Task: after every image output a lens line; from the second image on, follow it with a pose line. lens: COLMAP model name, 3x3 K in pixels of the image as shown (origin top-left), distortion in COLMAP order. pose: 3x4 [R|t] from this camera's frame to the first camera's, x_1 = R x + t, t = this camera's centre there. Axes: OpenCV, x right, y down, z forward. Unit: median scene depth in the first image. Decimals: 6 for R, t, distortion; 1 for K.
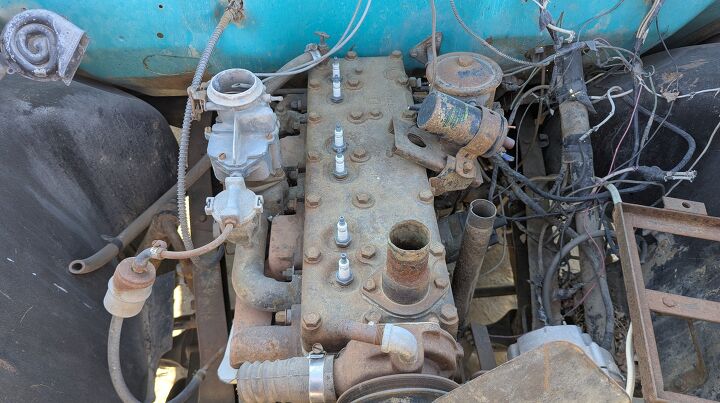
lens RADIAL K [[514.5, 0, 359.2], [0, 514.5, 198.9], [0, 0, 1]] dist [0.067832, -0.064859]
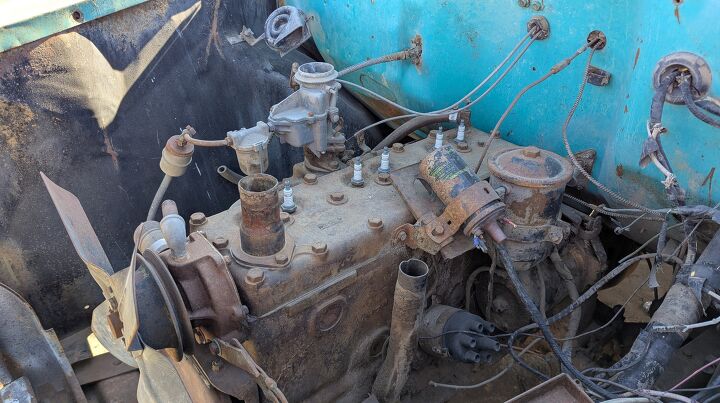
lens RADIAL K [[514.5, 0, 363.6], [0, 514.5, 200.2], [0, 0, 1]] dist [0.067832, -0.064859]
pose [[0.602934, 0.432484, -0.670394, 0.640490], [-0.587852, 0.808940, -0.006835, -0.017399], [0.539353, 0.398213, 0.741974, 0.189784]]
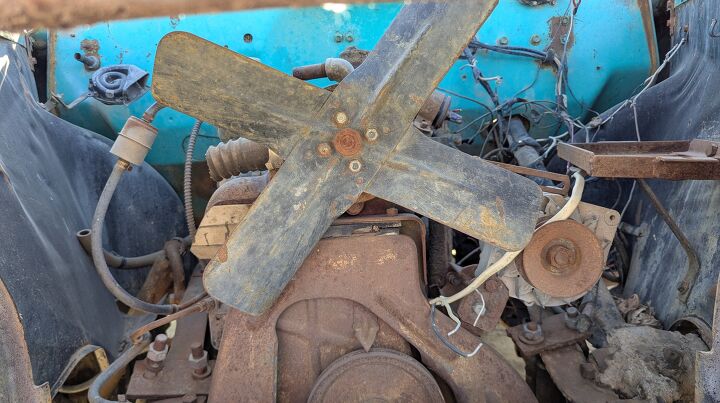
lens RADIAL K [[514.5, 0, 360.4], [0, 514.5, 202.4], [0, 0, 1]] dist [0.067832, -0.064859]
pose [[0.997222, -0.055748, -0.049394, 0.094680], [0.010588, 0.762538, -0.646856, 0.763175], [0.073725, 0.644537, 0.761010, 0.153355]]
